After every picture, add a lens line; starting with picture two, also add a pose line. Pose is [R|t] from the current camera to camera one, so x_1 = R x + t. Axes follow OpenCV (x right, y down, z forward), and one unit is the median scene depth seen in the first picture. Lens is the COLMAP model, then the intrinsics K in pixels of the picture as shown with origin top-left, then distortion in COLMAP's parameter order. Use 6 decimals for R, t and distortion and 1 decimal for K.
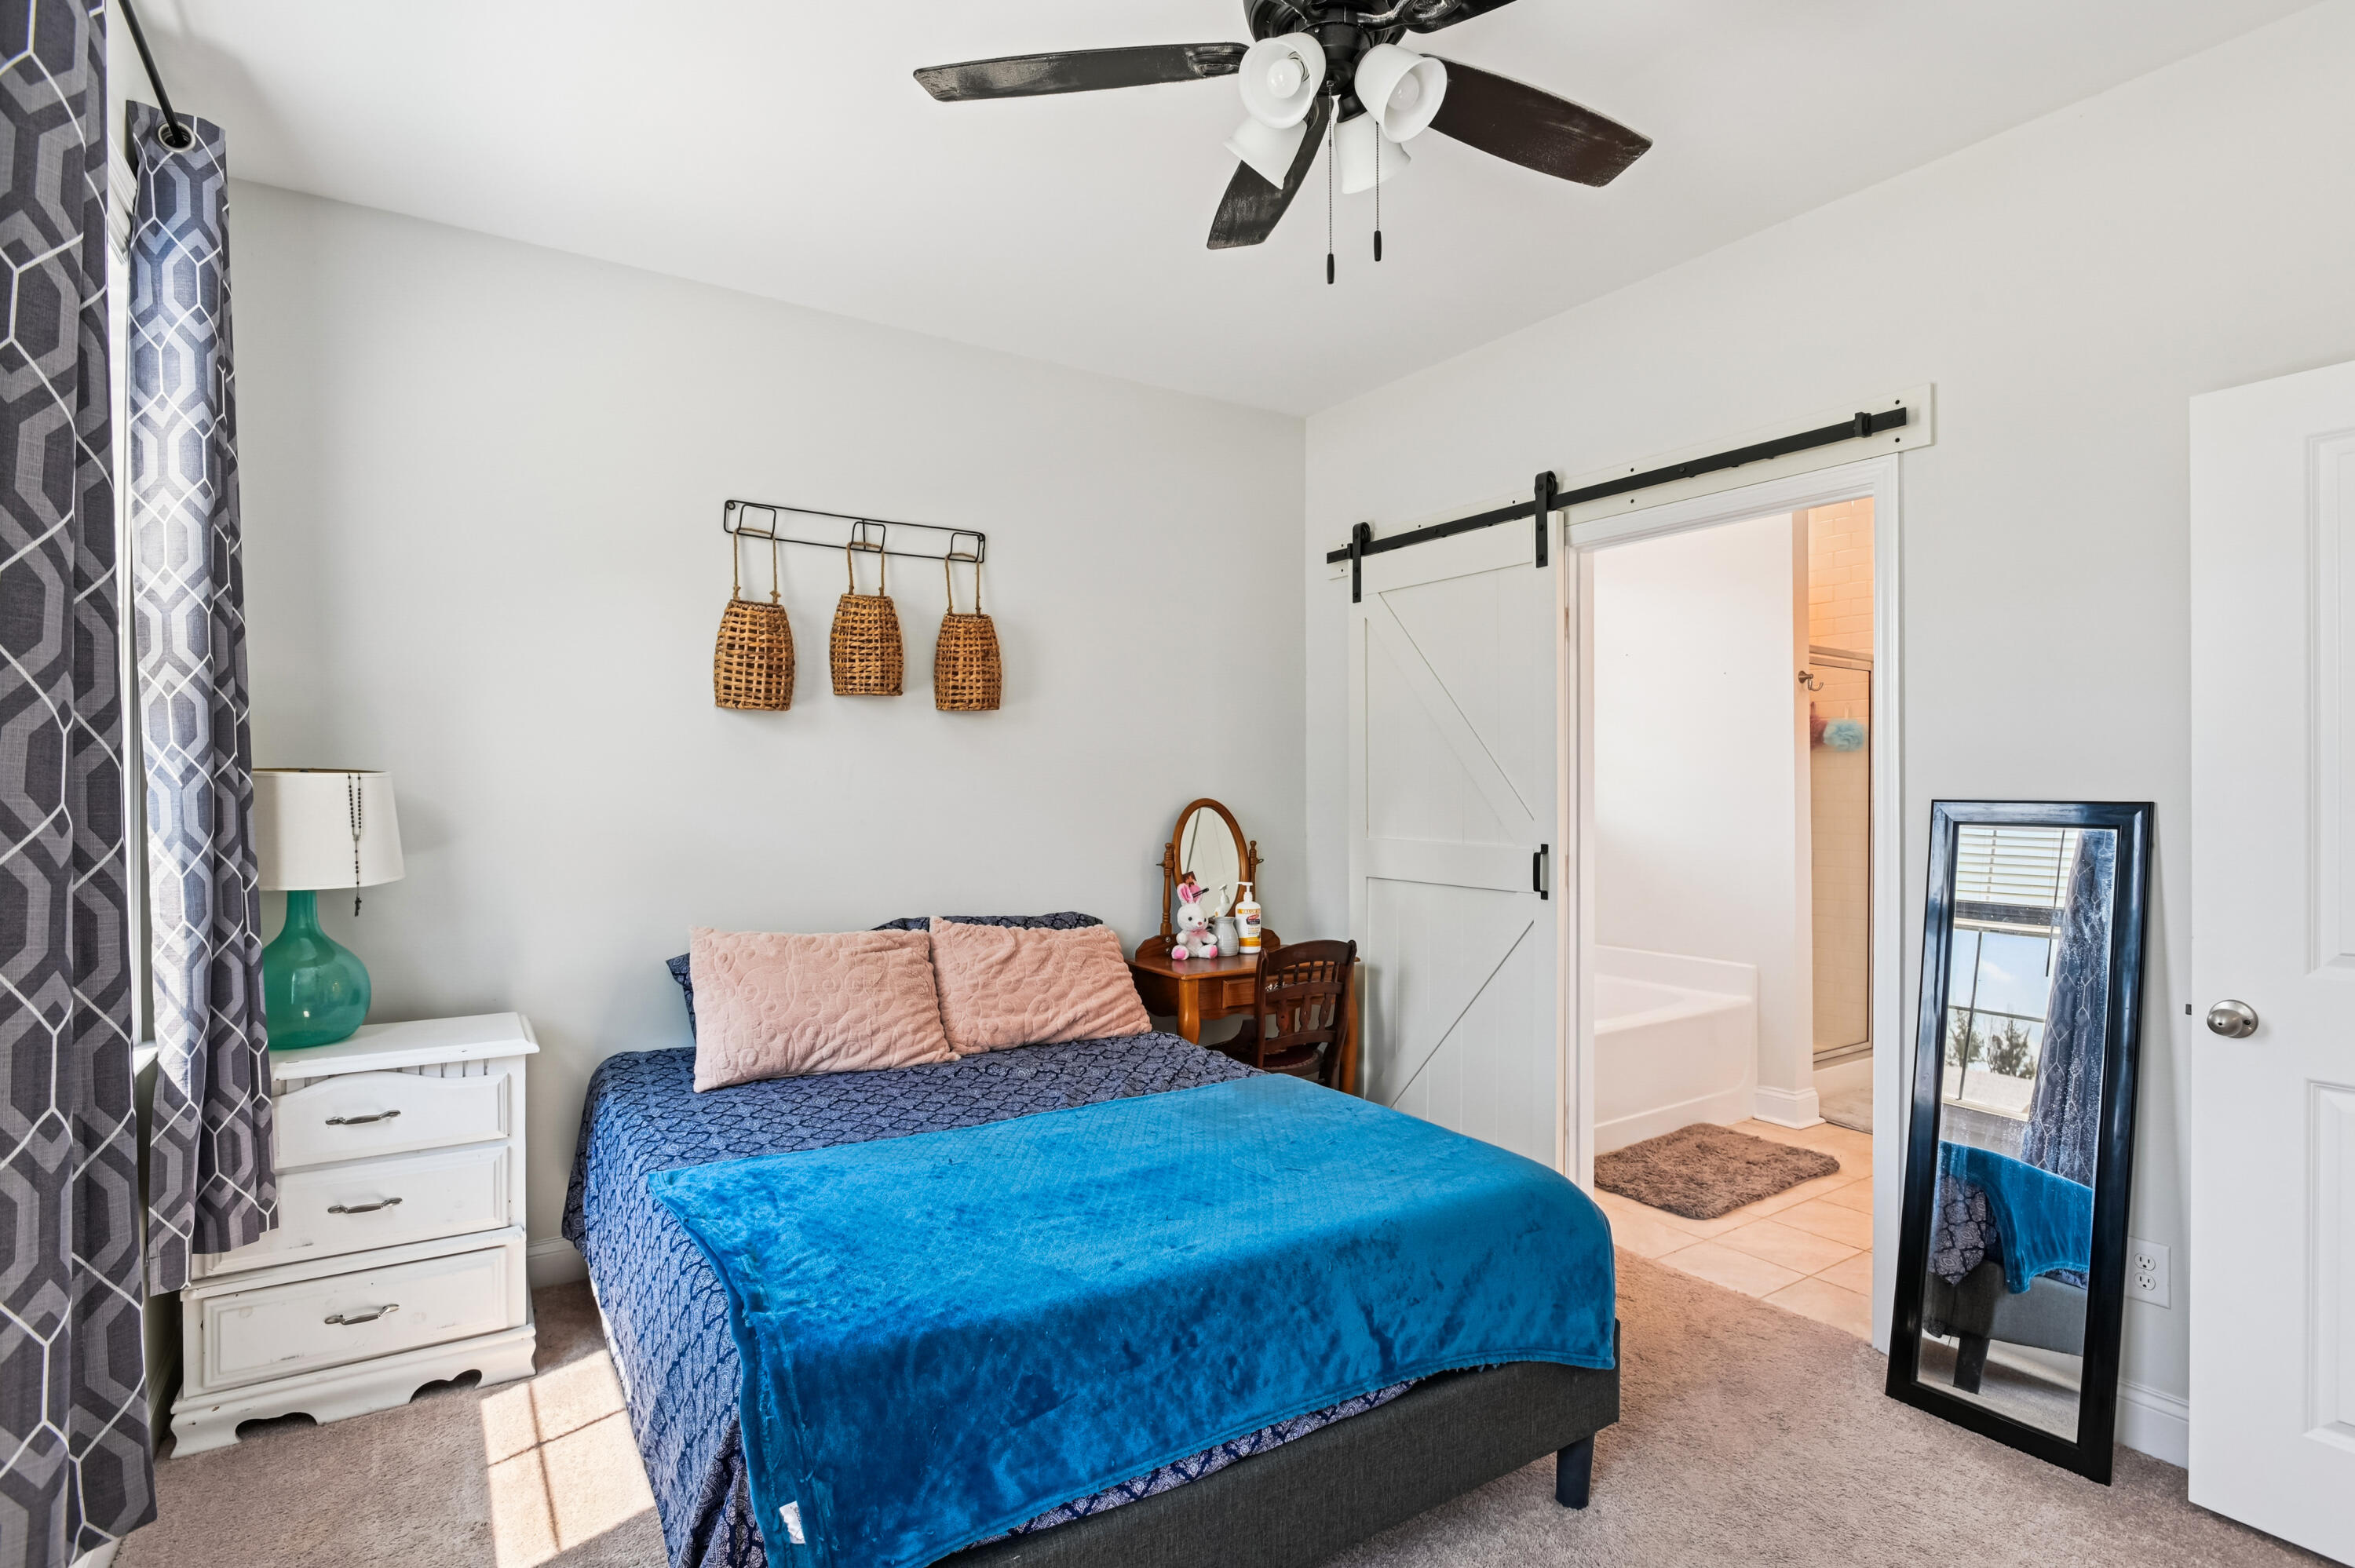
lens RADIAL K [[1145.7, 0, 1177.4], [0, 1145.7, 781.1], [0, 0, 1]] dist [-0.016485, 0.001072]
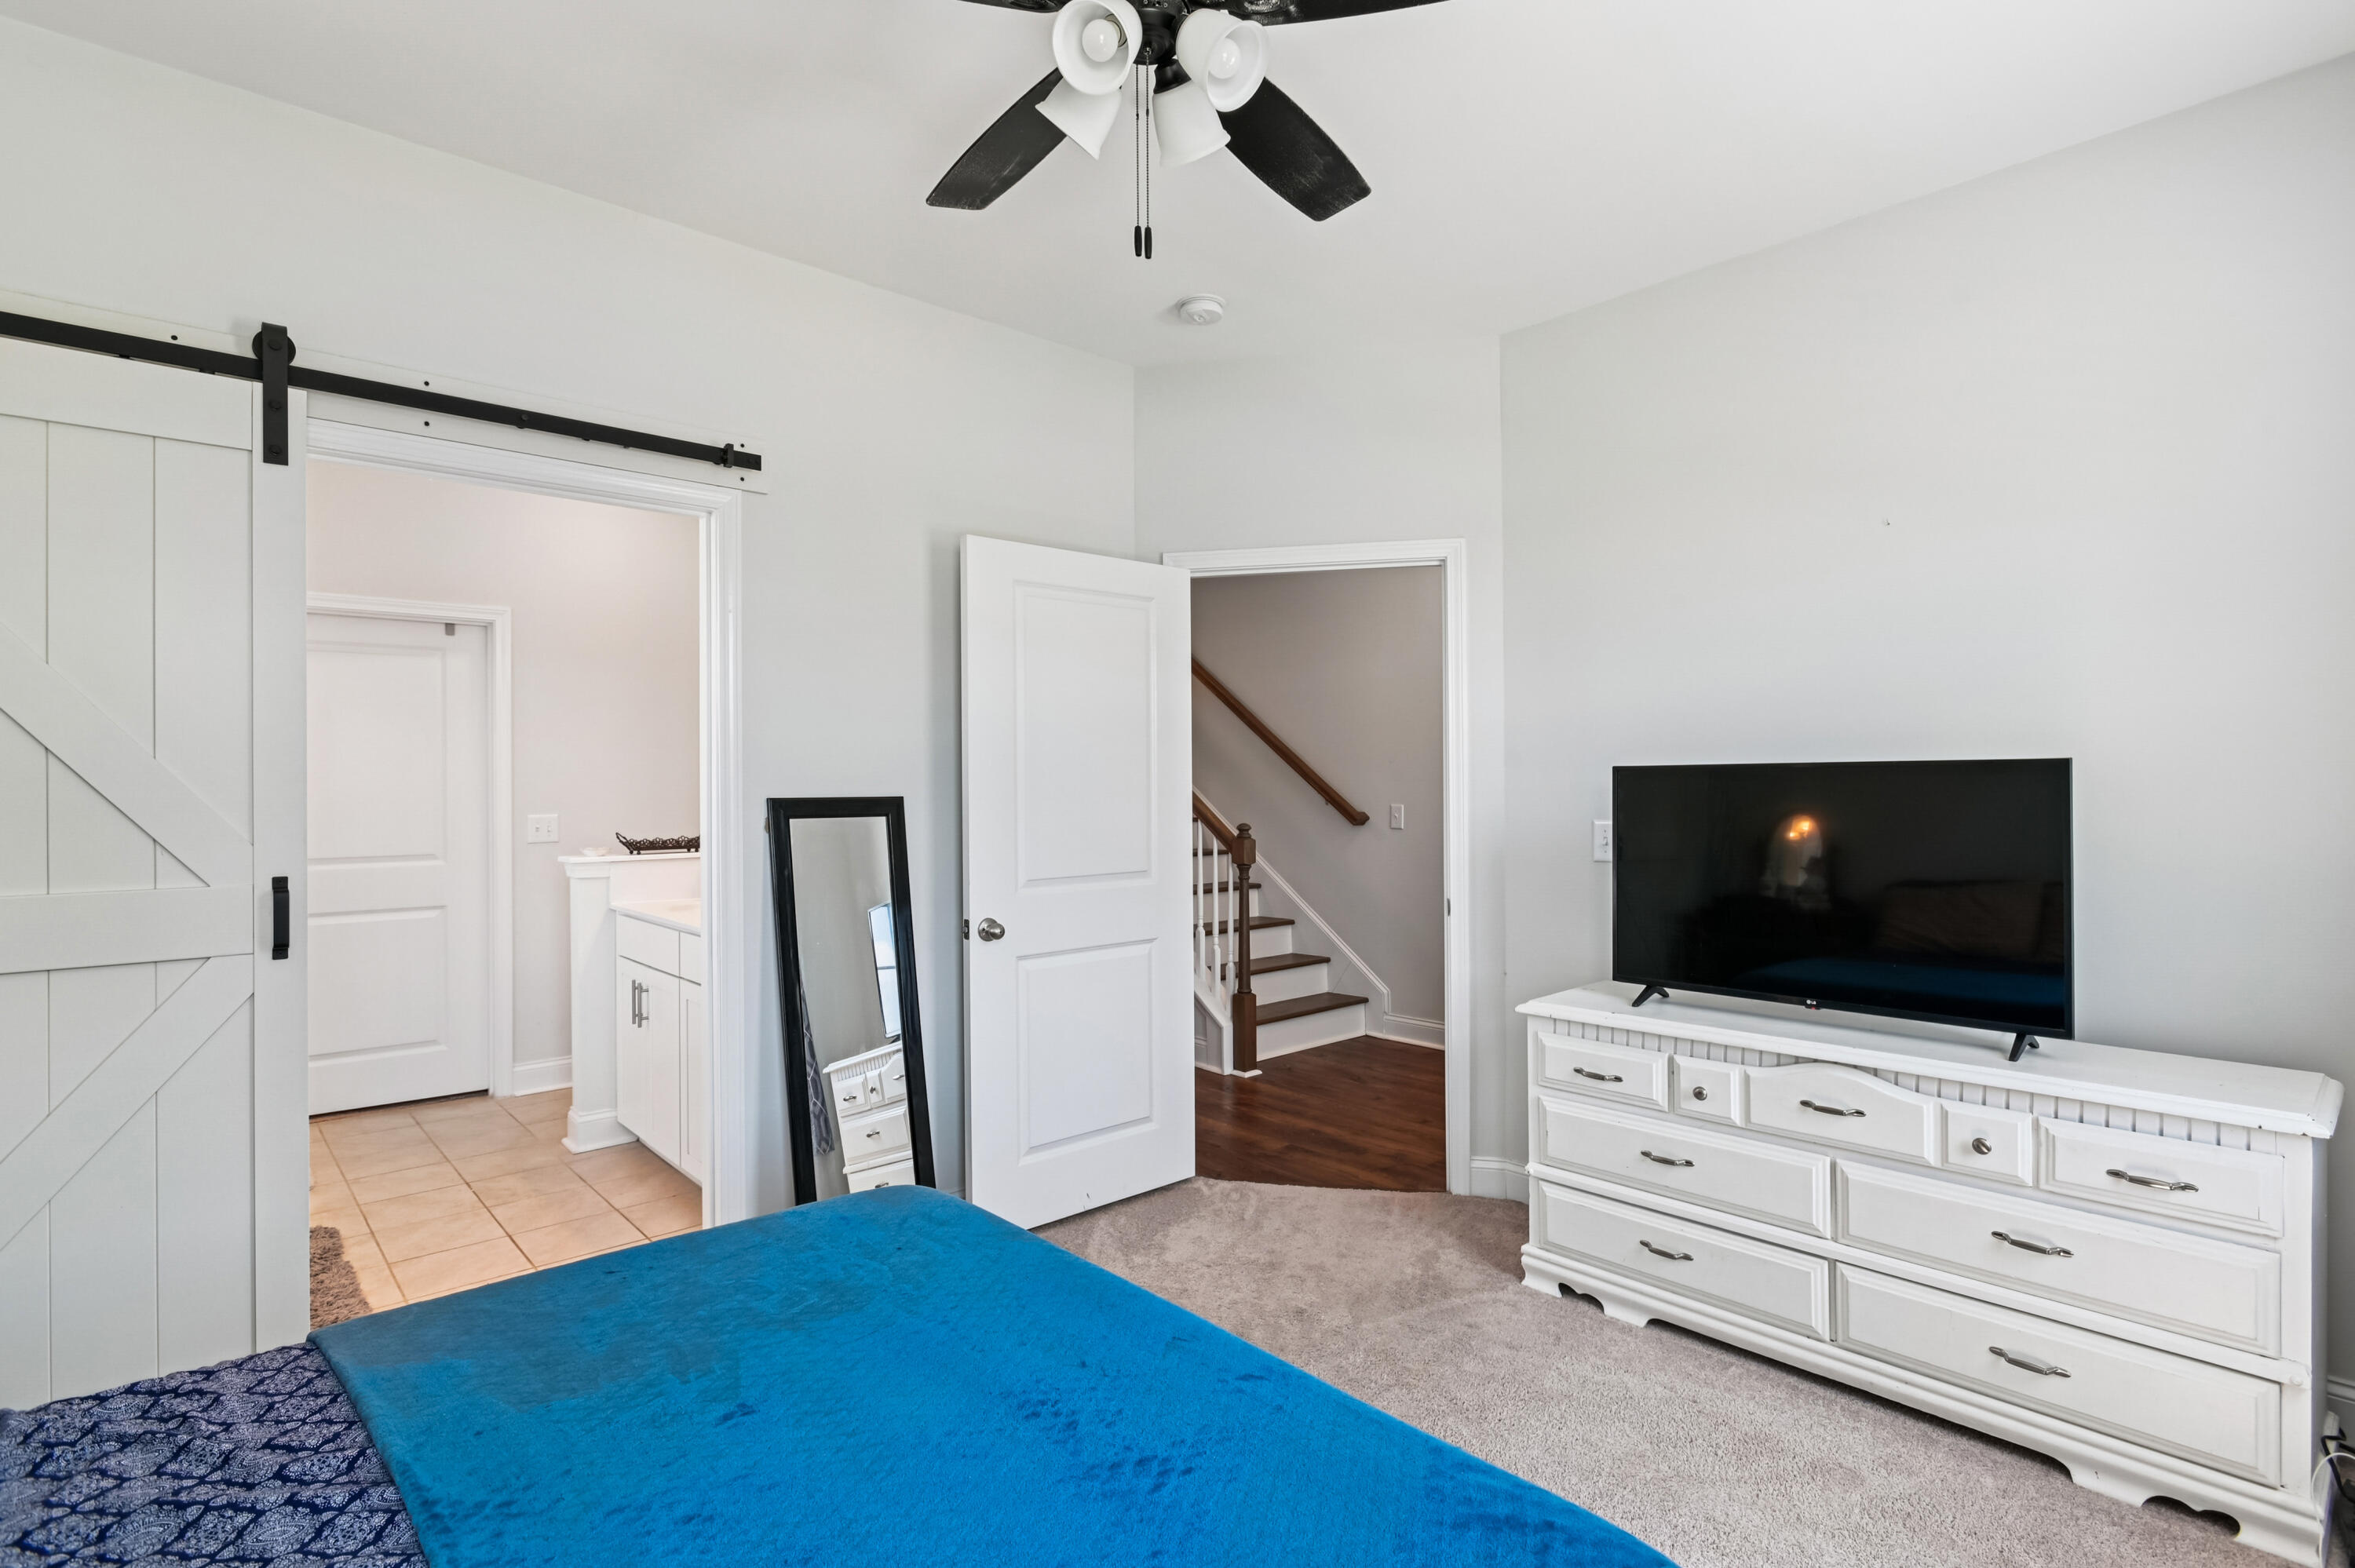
lens RADIAL K [[1145.7, 0, 1178.7], [0, 1145.7, 782.7], [0, 0, 1]] dist [-0.016485, 0.001072]
pose [[-0.168962, 0.001454, 0.985621, -0.444596], [0.007013, 0.999975, -0.000273, 0.002407], [-0.985598, 0.006866, -0.168968, 0.624088]]
